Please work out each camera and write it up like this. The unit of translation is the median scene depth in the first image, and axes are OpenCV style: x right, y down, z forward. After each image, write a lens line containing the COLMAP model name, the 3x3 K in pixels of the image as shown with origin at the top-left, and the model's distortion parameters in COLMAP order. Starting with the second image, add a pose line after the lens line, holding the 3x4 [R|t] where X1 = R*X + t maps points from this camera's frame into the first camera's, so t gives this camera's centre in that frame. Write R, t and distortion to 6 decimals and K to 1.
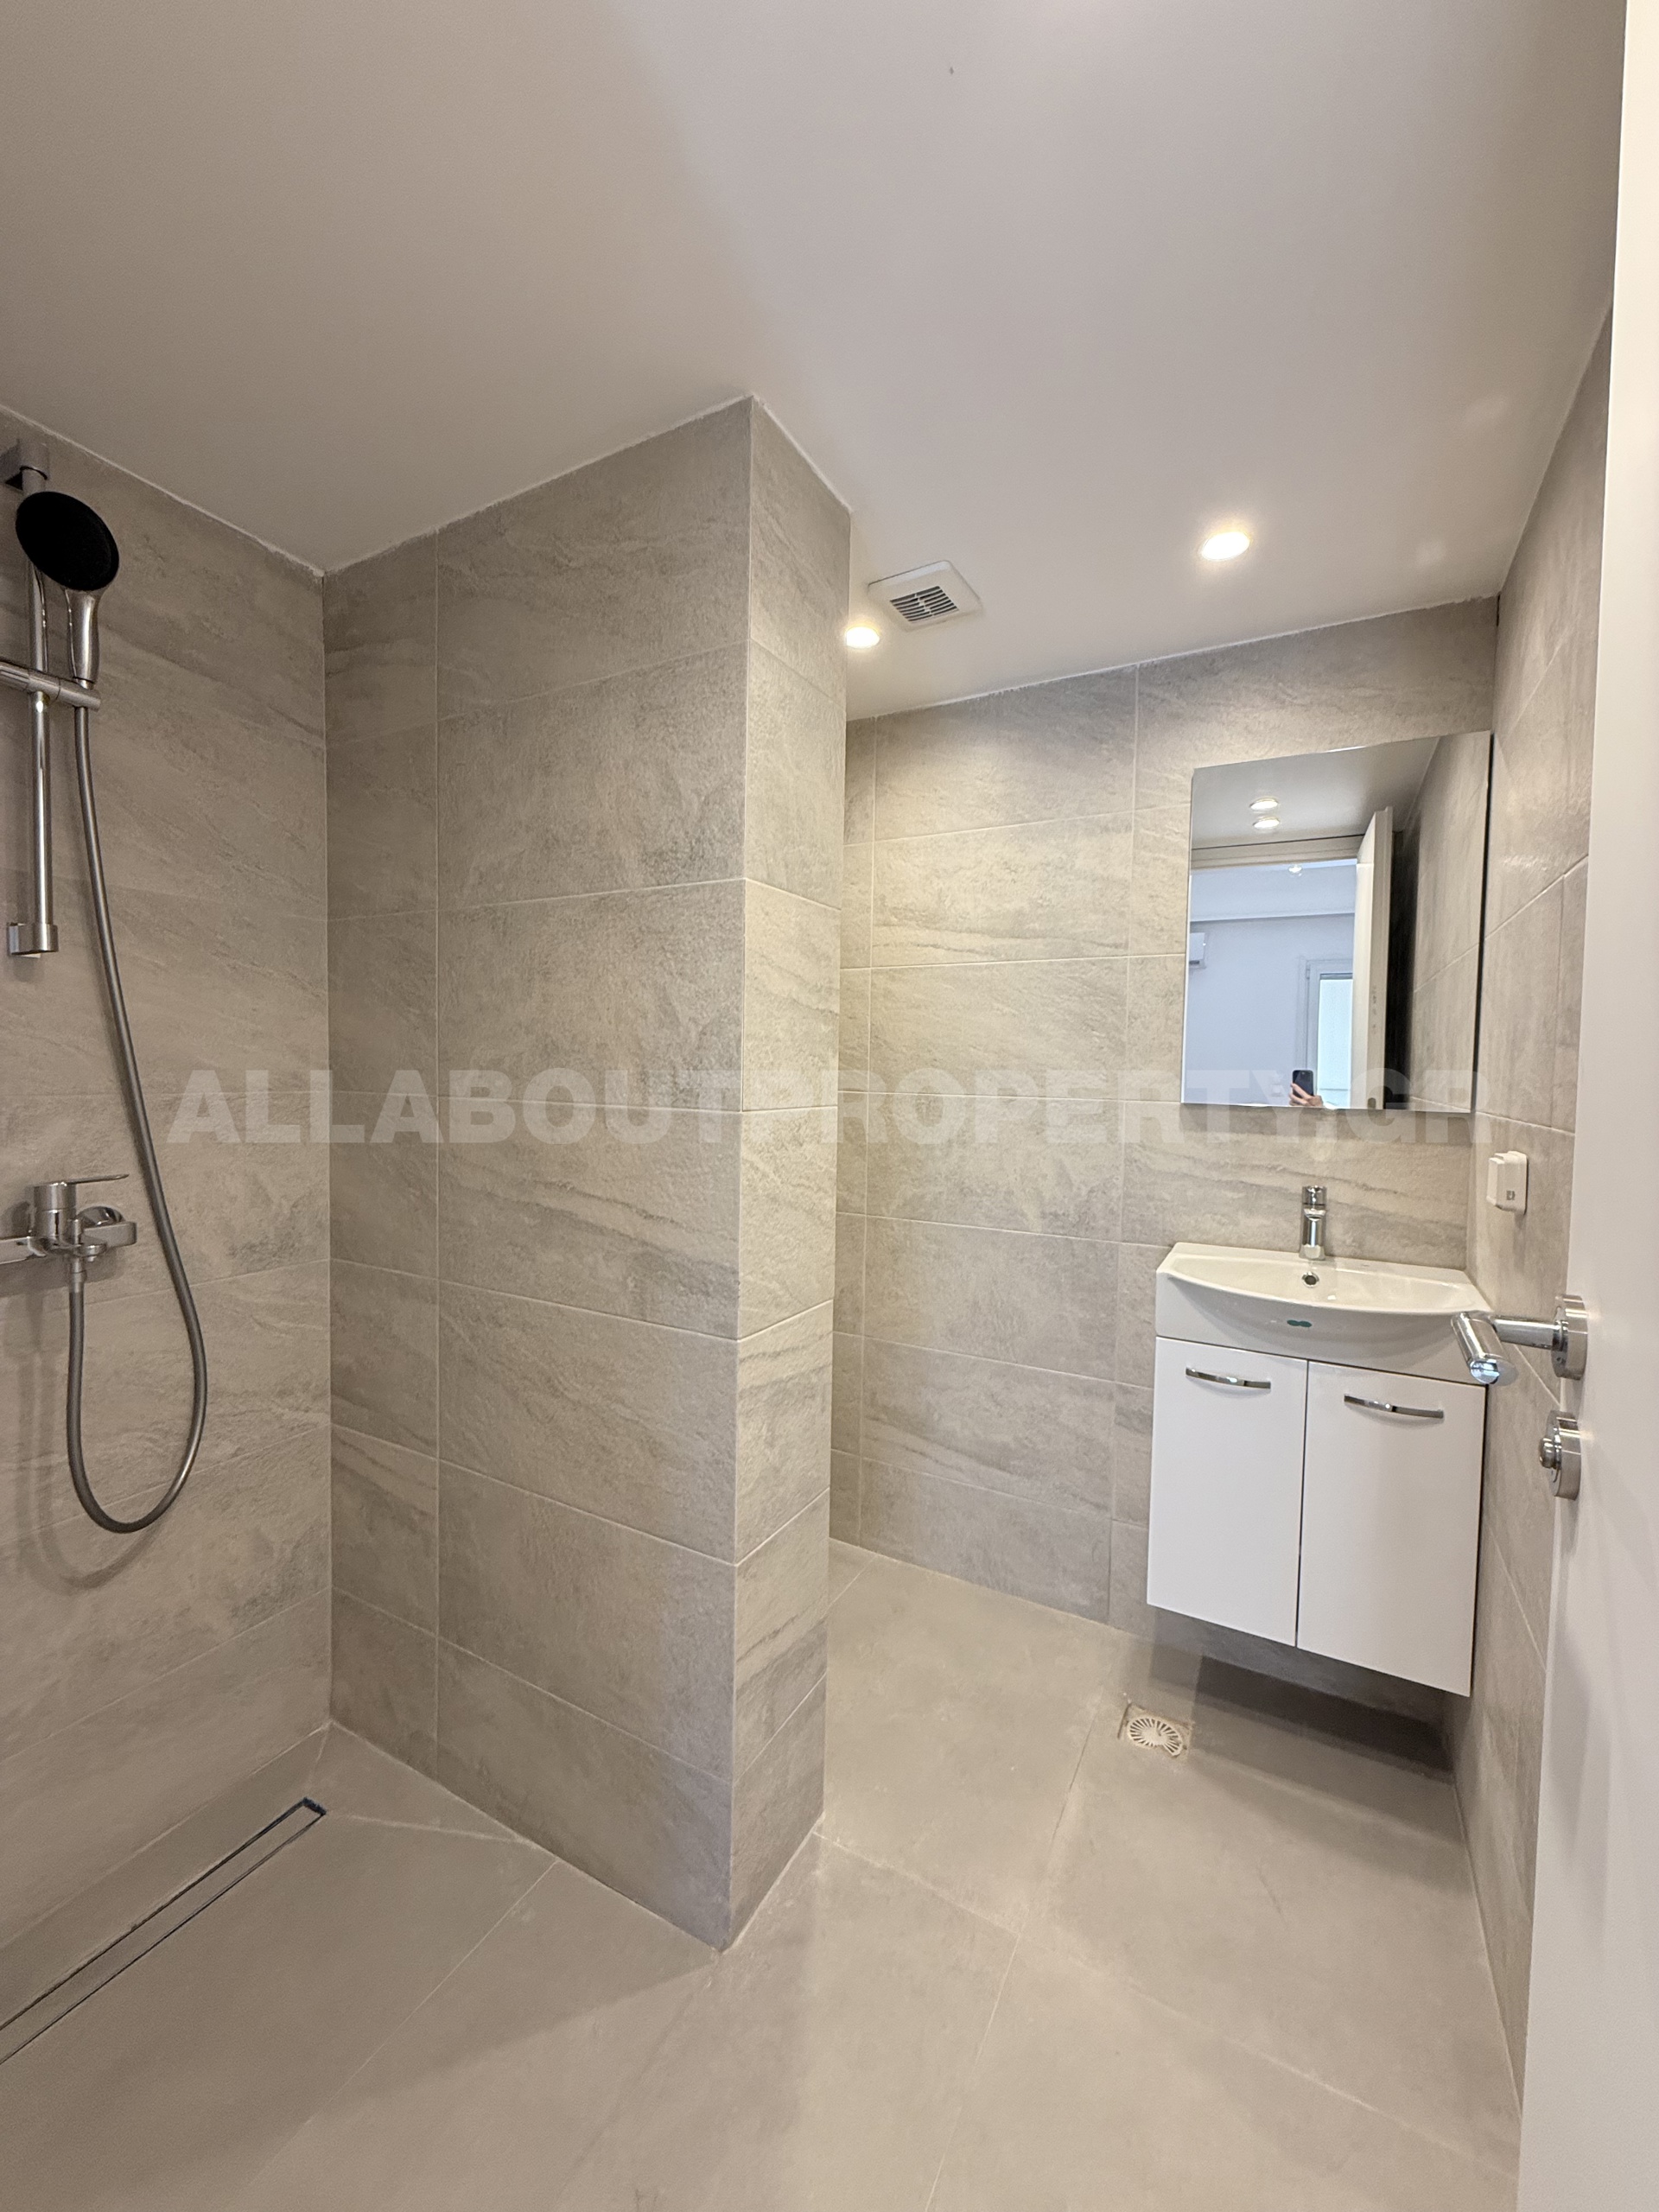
lens RADIAL K [[882.0, 0, 828.6], [0, 882.0, 1103.6], [0, 0, 1]] dist [-0.000235, -0.000158]
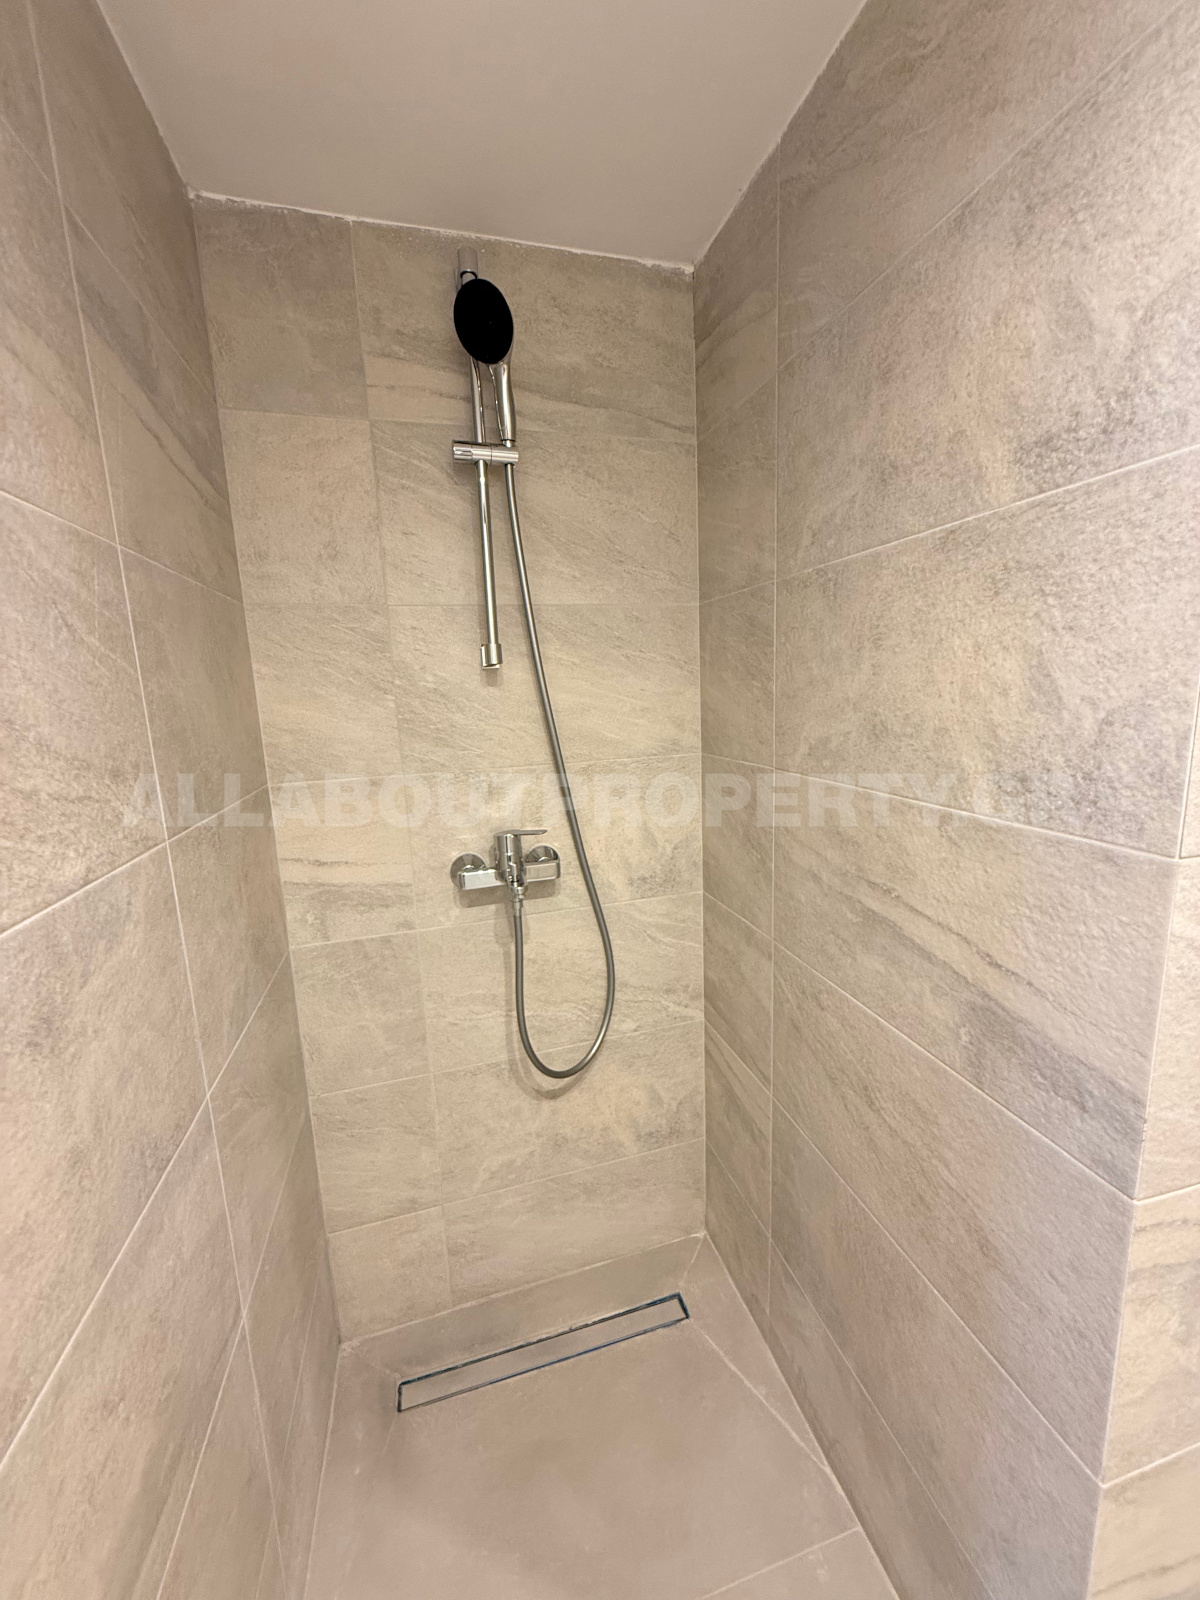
lens RADIAL K [[638.0, 0, 599.3], [0, 638.0, 798.3], [0, 0, 1]] dist [-0.000235, -0.000158]
pose [[0.691221, 0.080857, -0.718106, -0.053944], [0.022344, 0.990854, 0.133075, -0.082989], [0.722298, -0.108030, 0.683092, 0.370332]]
